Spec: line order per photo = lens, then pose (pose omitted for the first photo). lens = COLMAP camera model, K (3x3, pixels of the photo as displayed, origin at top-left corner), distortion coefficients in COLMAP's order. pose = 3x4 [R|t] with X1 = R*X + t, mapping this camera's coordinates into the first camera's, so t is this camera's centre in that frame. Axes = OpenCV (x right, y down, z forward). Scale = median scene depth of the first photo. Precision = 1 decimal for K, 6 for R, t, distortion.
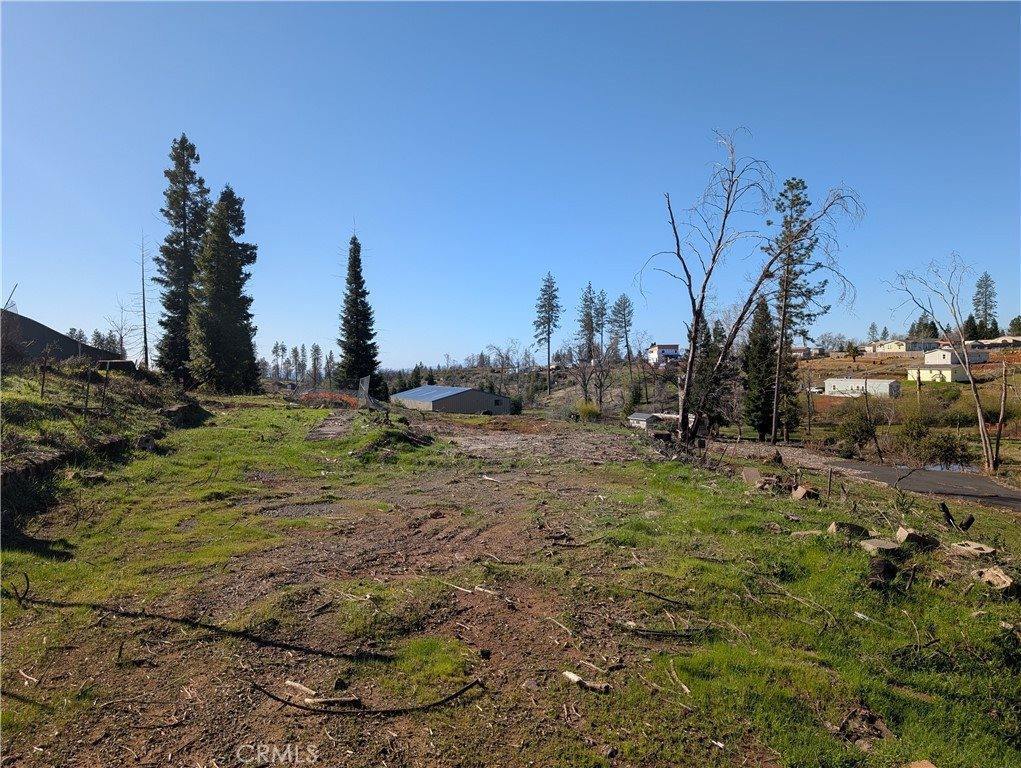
lens RADIAL K [[728.8, 0, 505.2], [0, 728.8, 383.2], [0, 0, 1]] dist [0.029944, -0.028640]
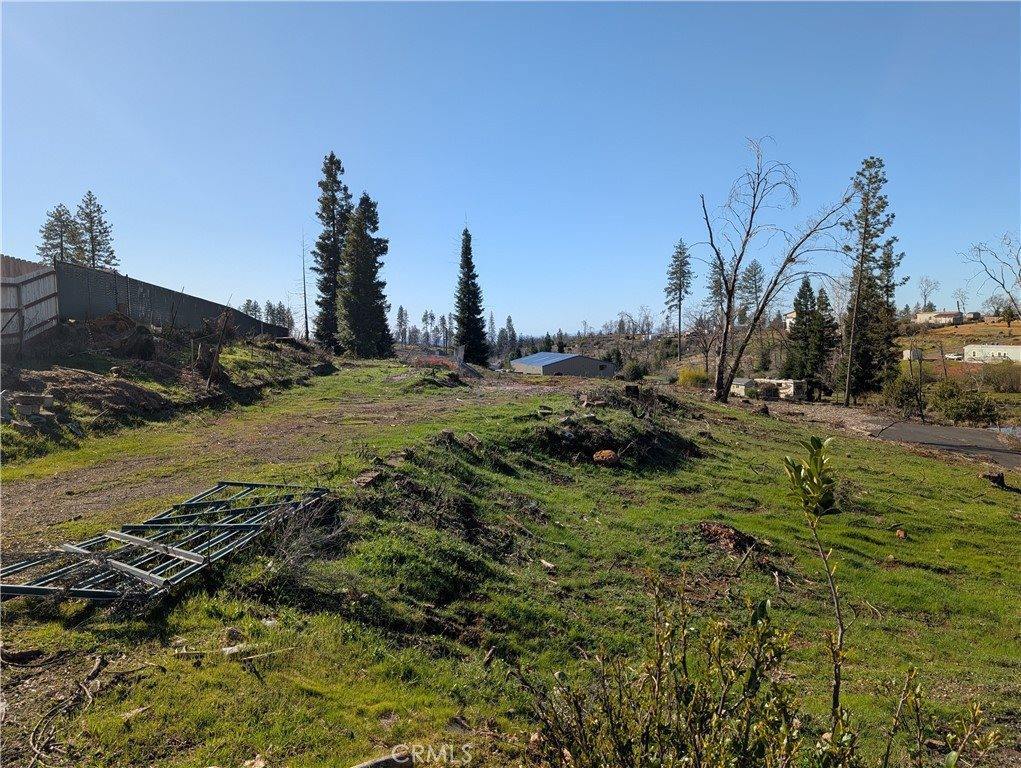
lens RADIAL K [[730.3, 0, 520.8], [0, 730.3, 384.2], [0, 0, 1]] dist [0.055586, -0.099683]
pose [[0.984227, 0.008606, -0.176699, 0.083247], [-0.000204, 0.998870, 0.047516, -0.001279], [0.176908, -0.046730, 0.983117, -0.156769]]
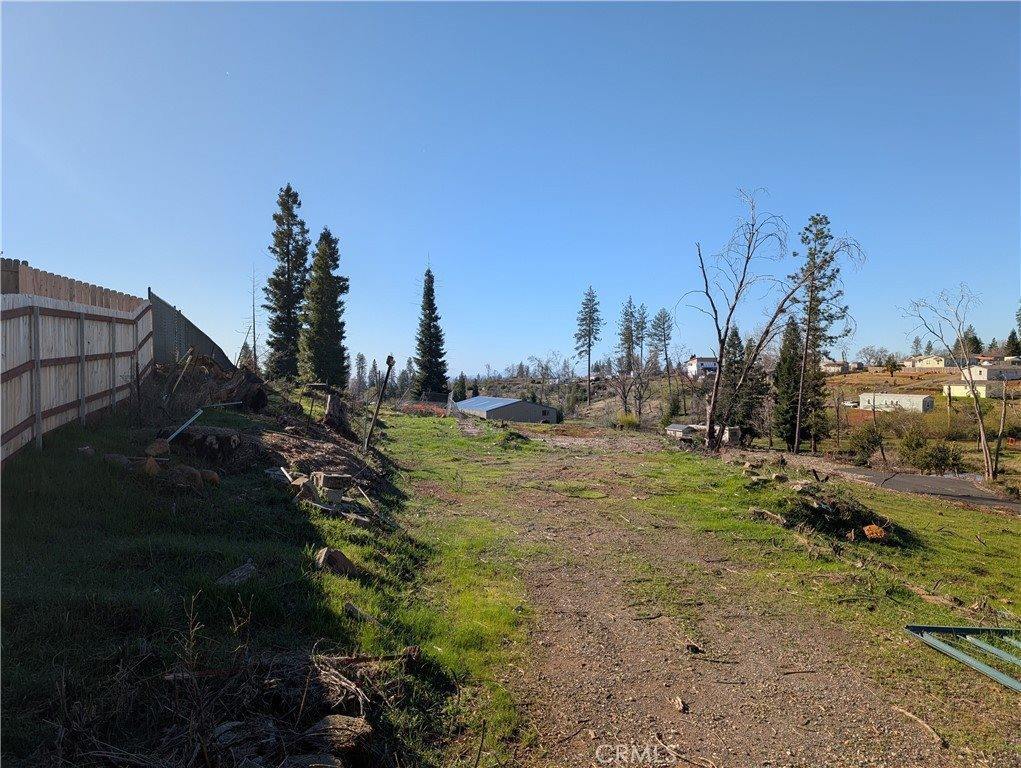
lens RADIAL K [[729.7, 0, 509.8], [0, 729.7, 397.0], [0, 0, 1]] dist [0.030910, -0.026814]
pose [[0.998904, 0.011111, -0.045465, -0.018723], [-0.010845, 0.999923, 0.006089, -0.004757], [0.045529, -0.005590, 0.998947, -0.132680]]
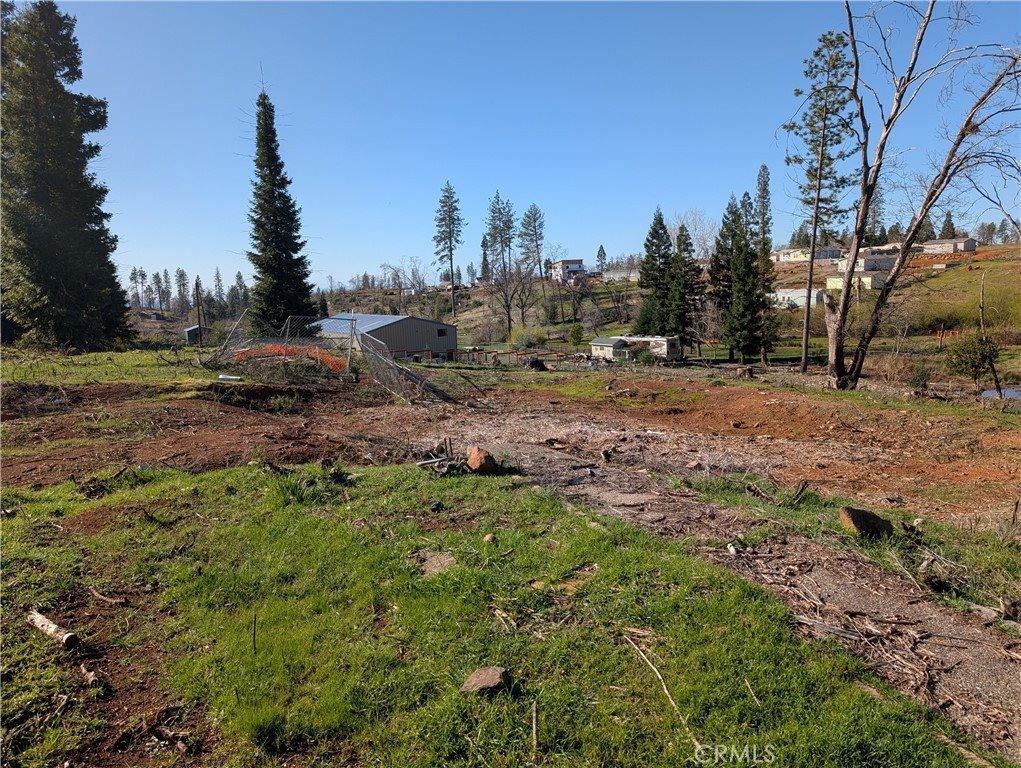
lens RADIAL K [[728.8, 0, 505.2], [0, 728.8, 383.2], [0, 0, 1]] dist [0.029944, -0.028640]
pose [[0.986437, -0.050616, 0.156142, -0.090526], [0.033239, 0.993157, 0.111957, -0.006984], [-0.160740, -0.105249, 0.981369, 0.244857]]
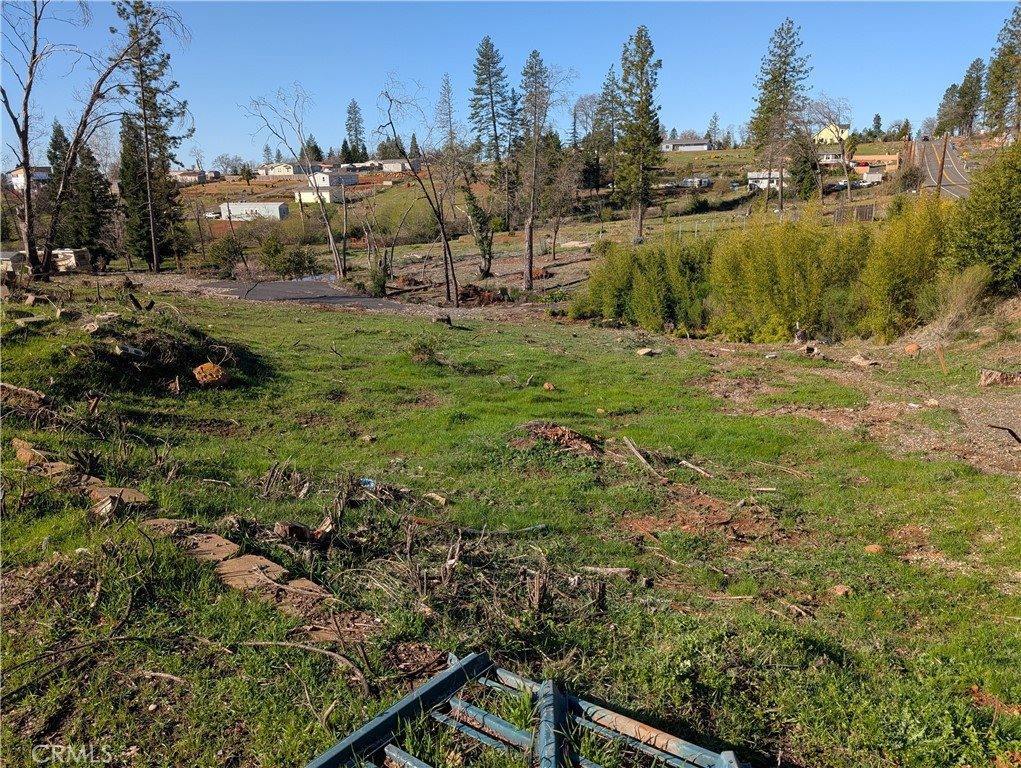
lens RADIAL K [[734.8, 0, 511.5], [0, 734.8, 394.6], [0, 0, 1]] dist [0.007896, 0.000674]
pose [[0.722809, -0.203754, 0.660326, 0.017348], [0.035758, 0.965292, 0.258715, 0.000698], [-0.690122, -0.163390, 0.705008, -0.074223]]
